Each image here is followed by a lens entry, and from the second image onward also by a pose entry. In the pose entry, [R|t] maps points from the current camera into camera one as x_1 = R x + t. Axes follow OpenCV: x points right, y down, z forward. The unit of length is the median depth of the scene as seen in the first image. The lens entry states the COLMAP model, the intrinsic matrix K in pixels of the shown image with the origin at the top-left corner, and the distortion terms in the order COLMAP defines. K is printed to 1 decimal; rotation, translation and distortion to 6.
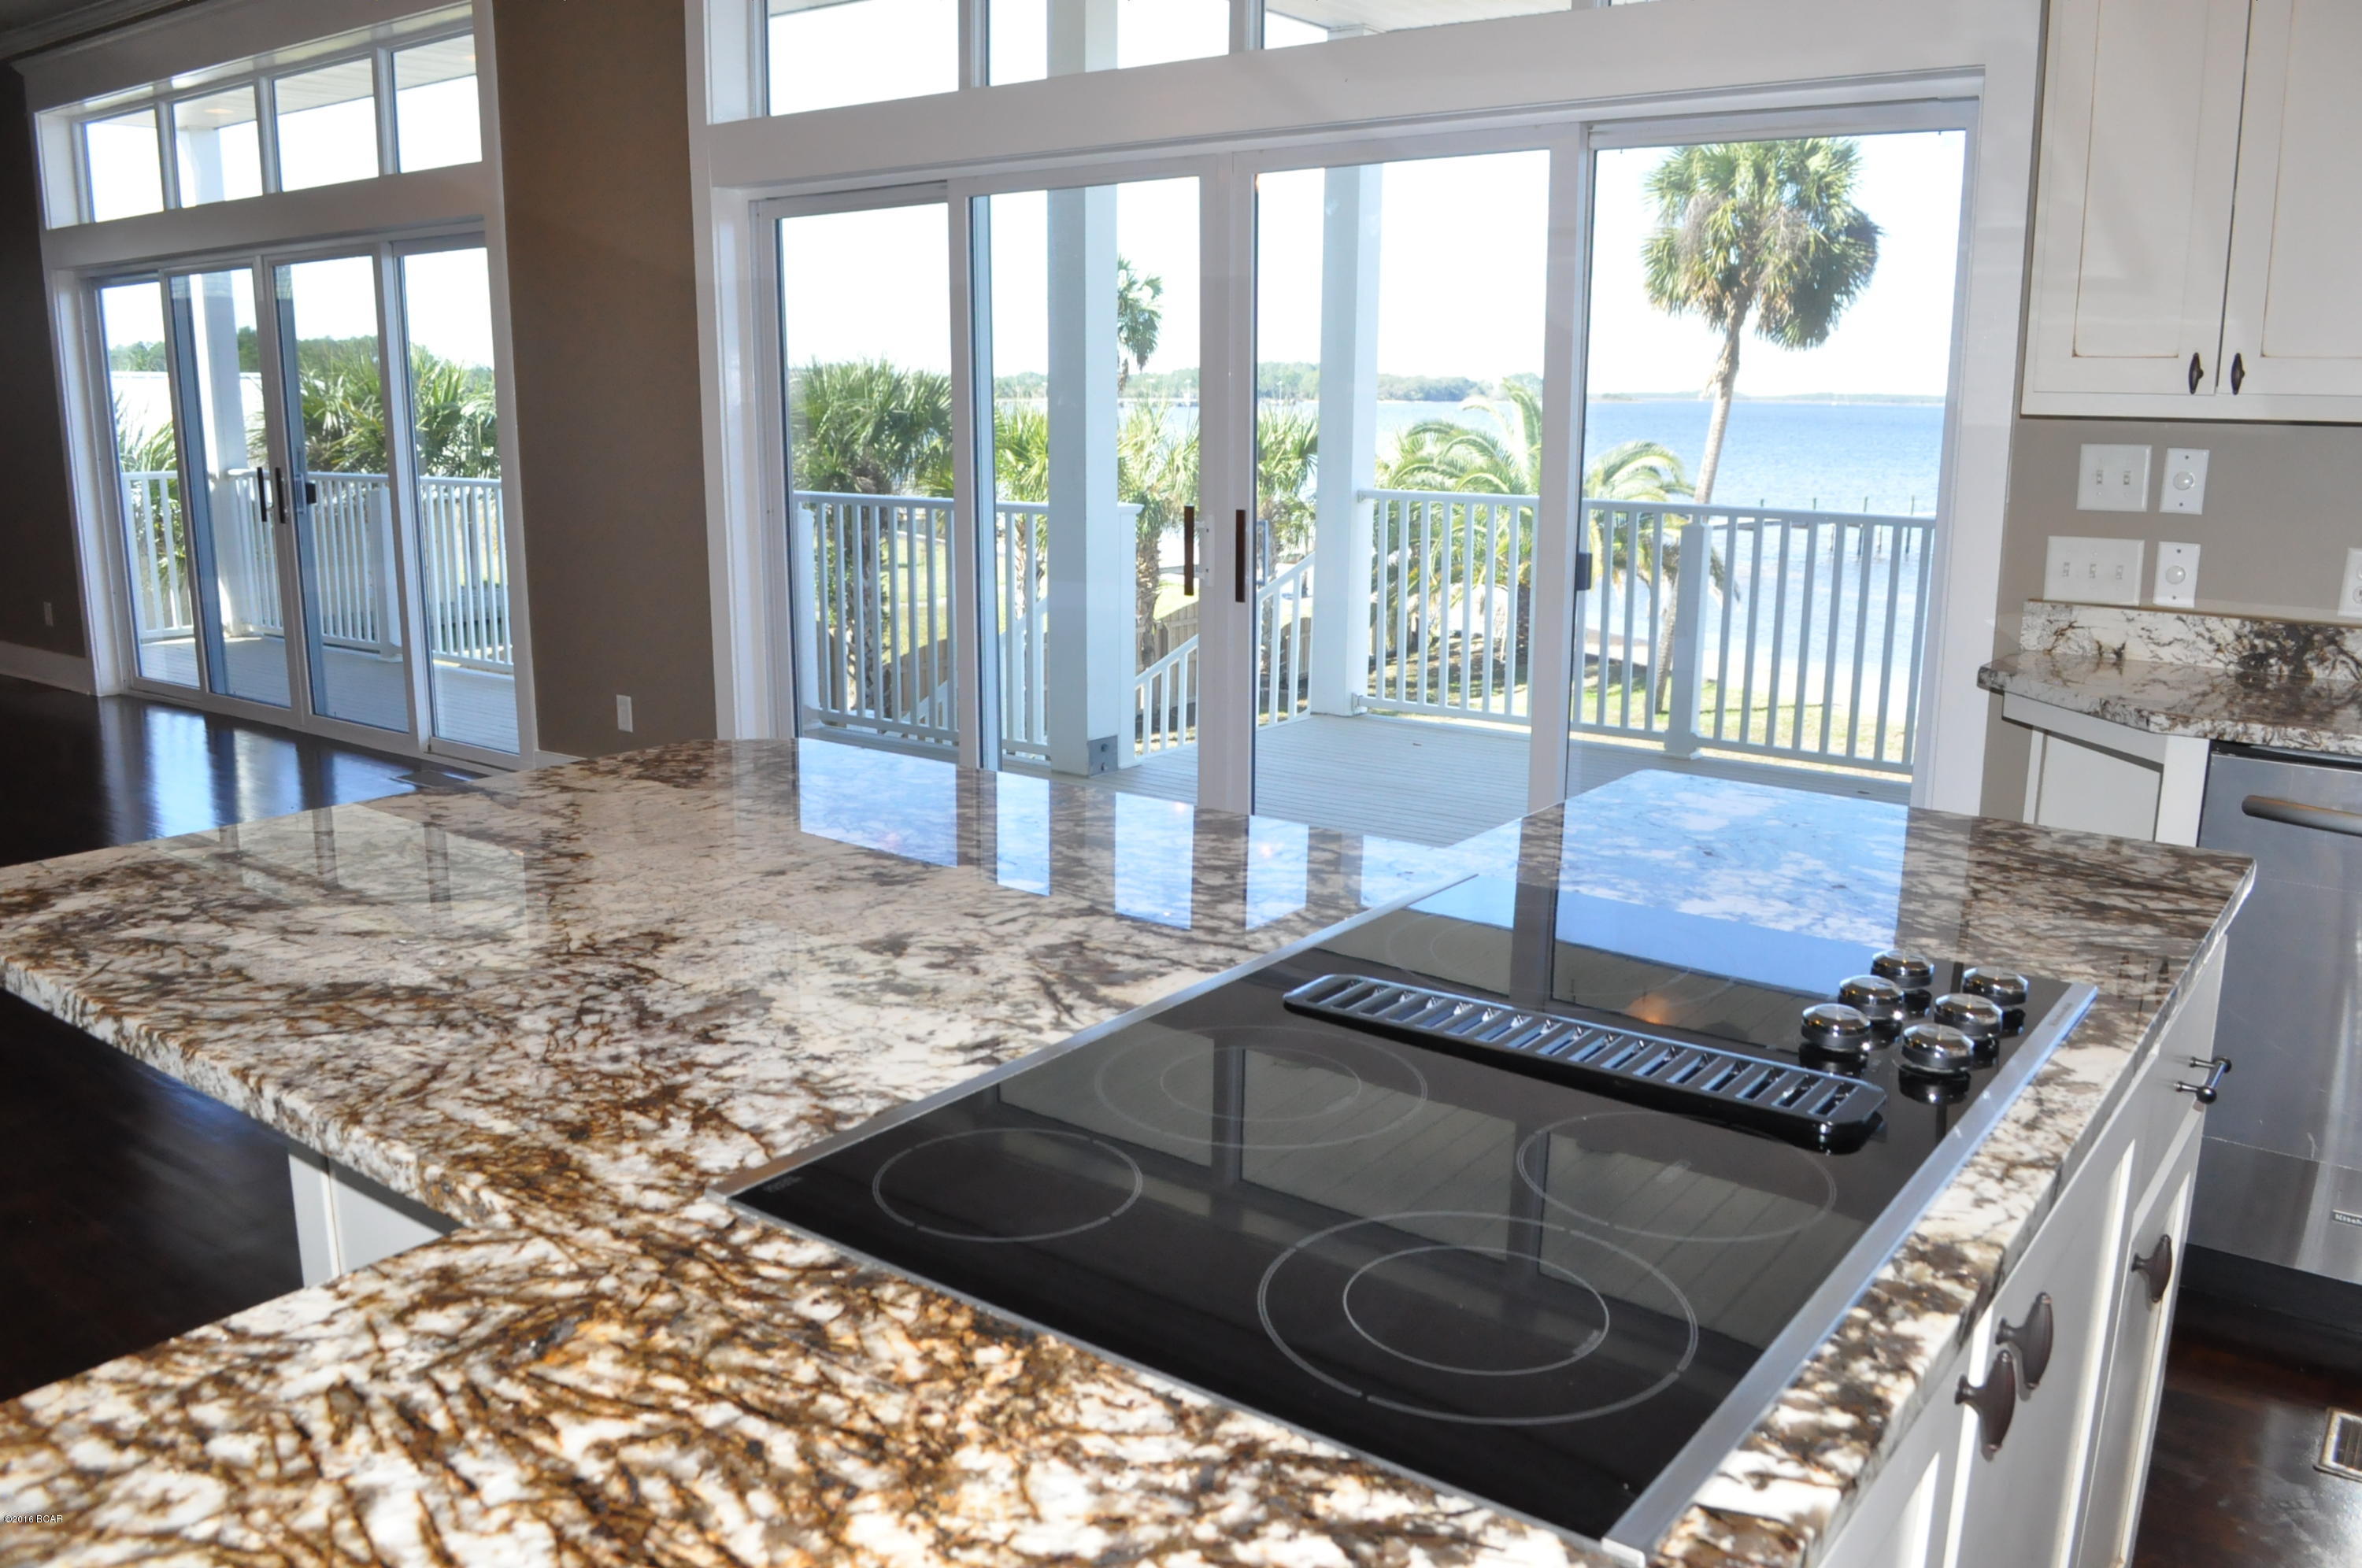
lens RADIAL K [[1821.3, 0, 1173.8], [0, 1821.3, 793.4], [0, 0, 1]] dist [-0.076486, 0.003911]
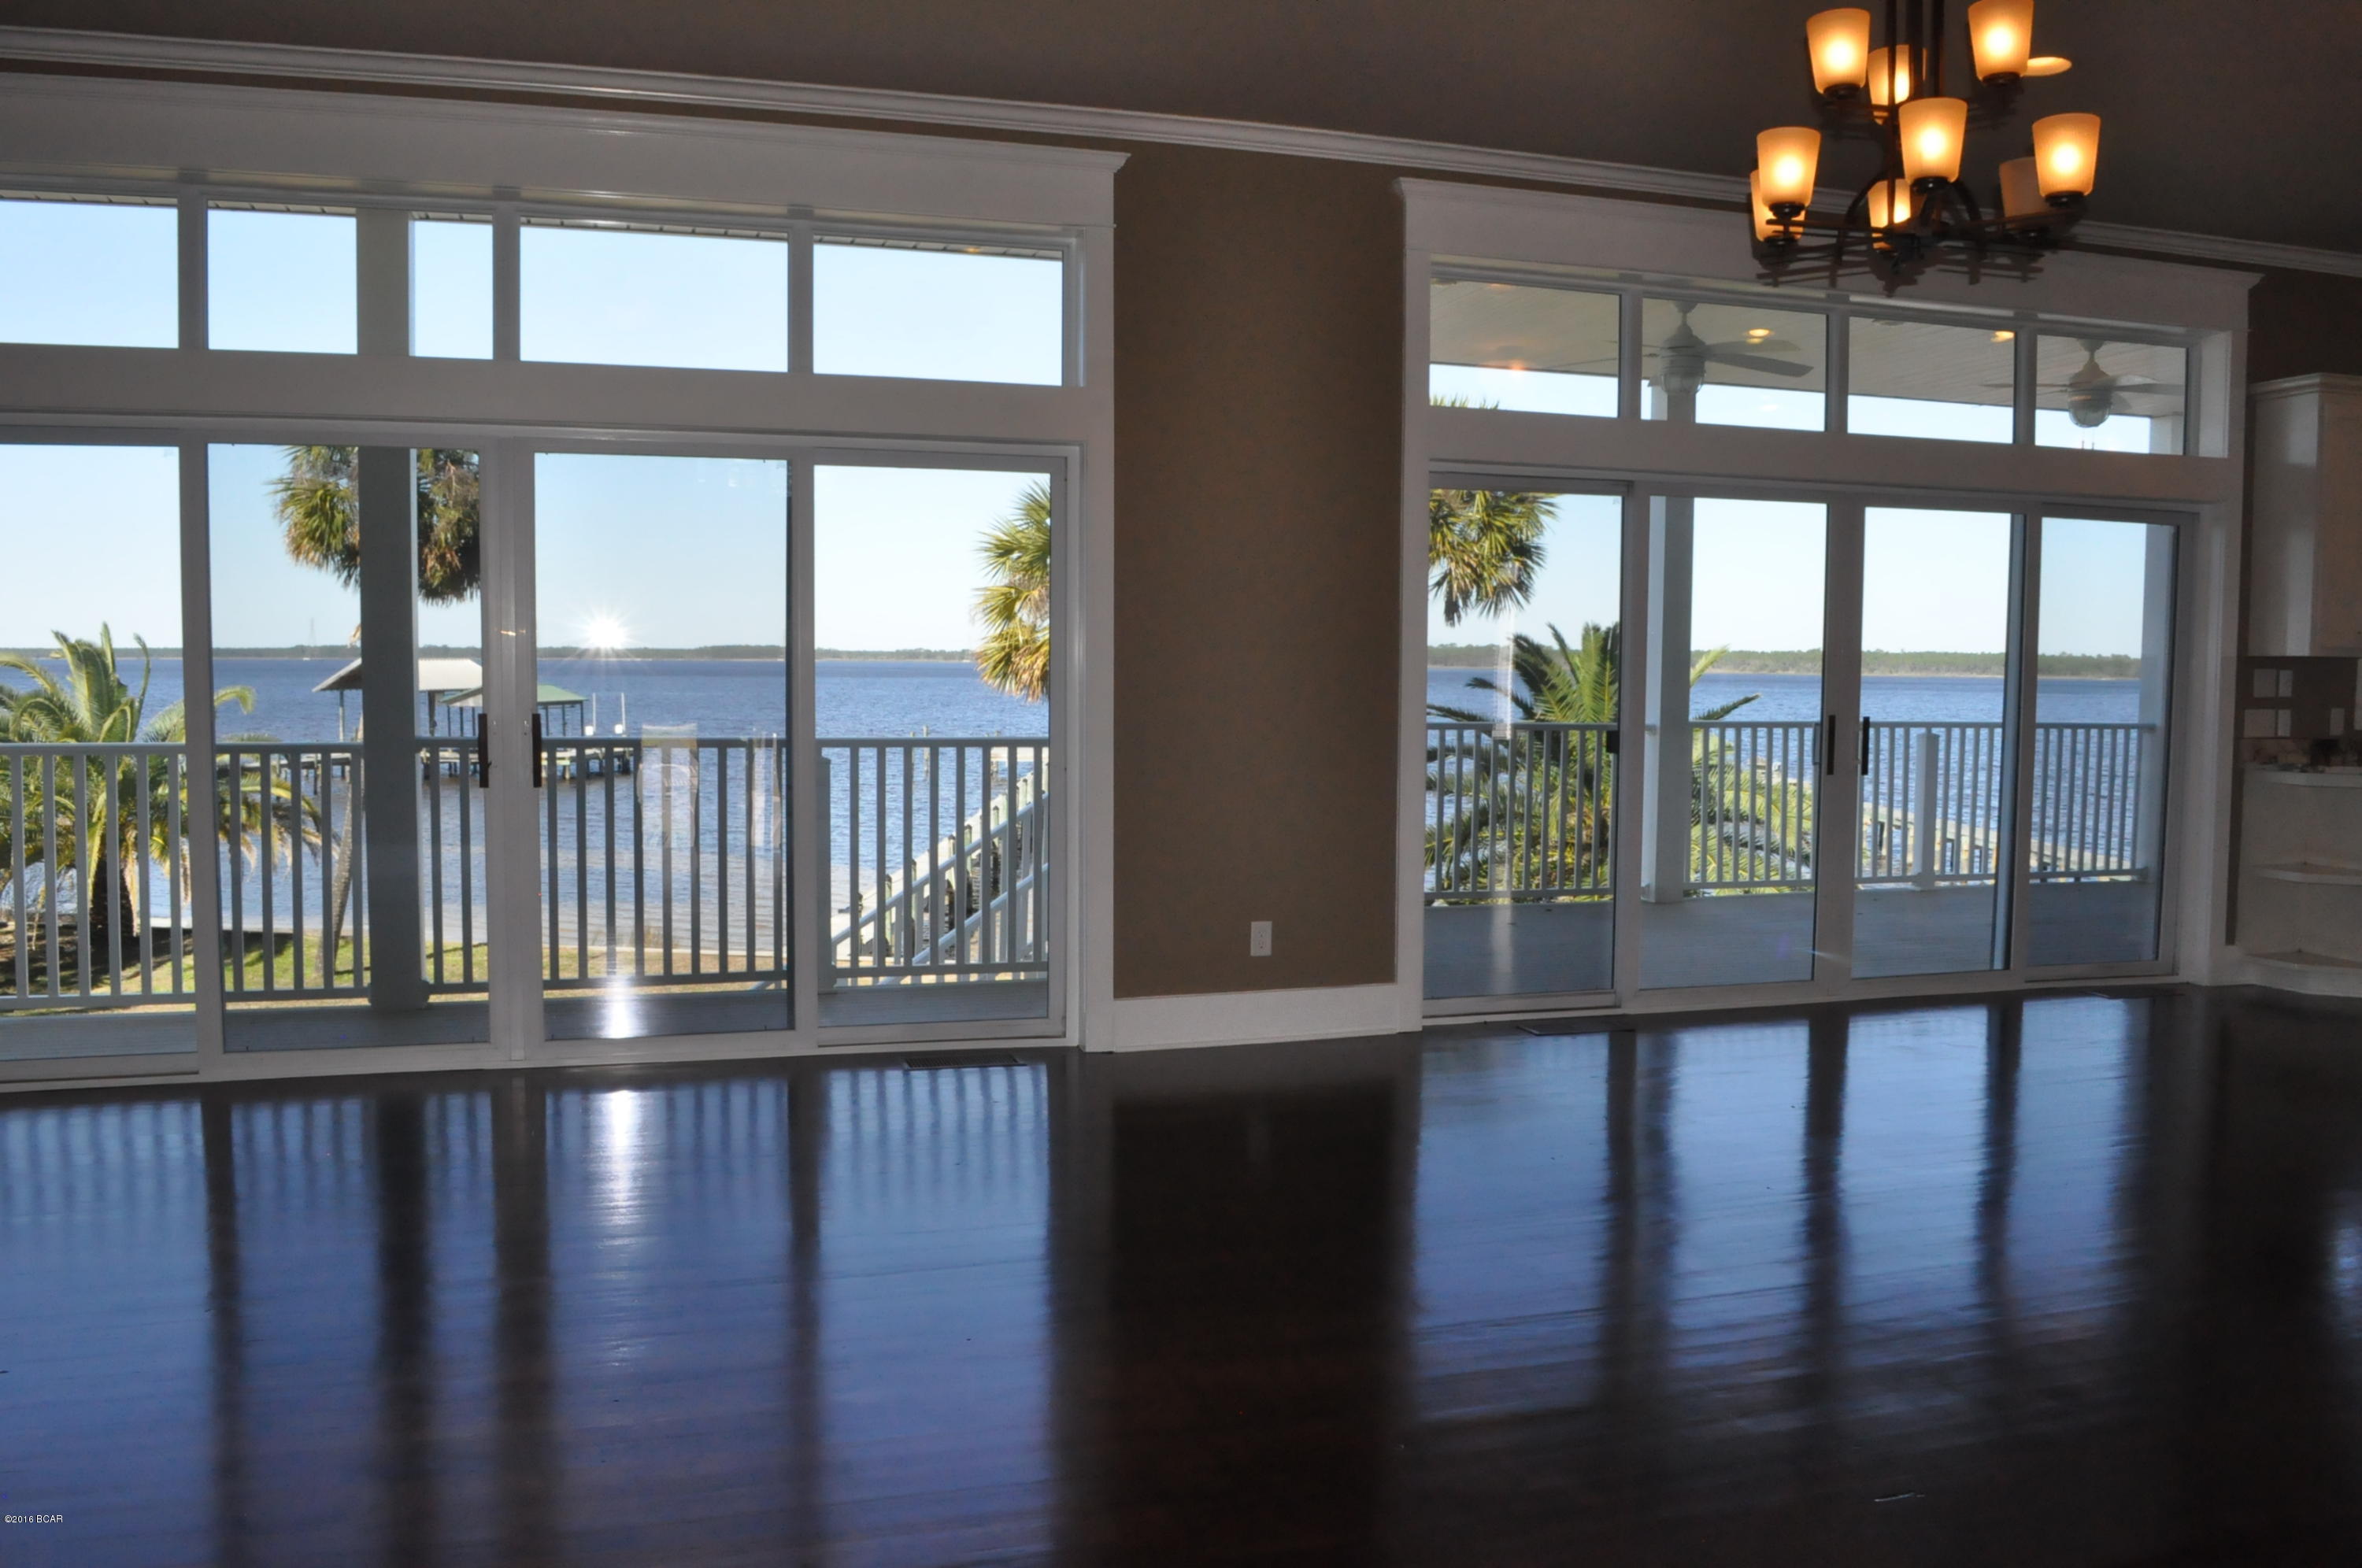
lens RADIAL K [[1821.3, 0, 1173.8], [0, 1821.3, 793.4], [0, 0, 1]] dist [-0.076486, 0.003911]
pose [[0.592599, -0.054214, 0.803671, -0.241376], [0.164152, 0.984923, -0.054599, -0.016114], [-0.788594, 0.164279, 0.592564, 0.087939]]
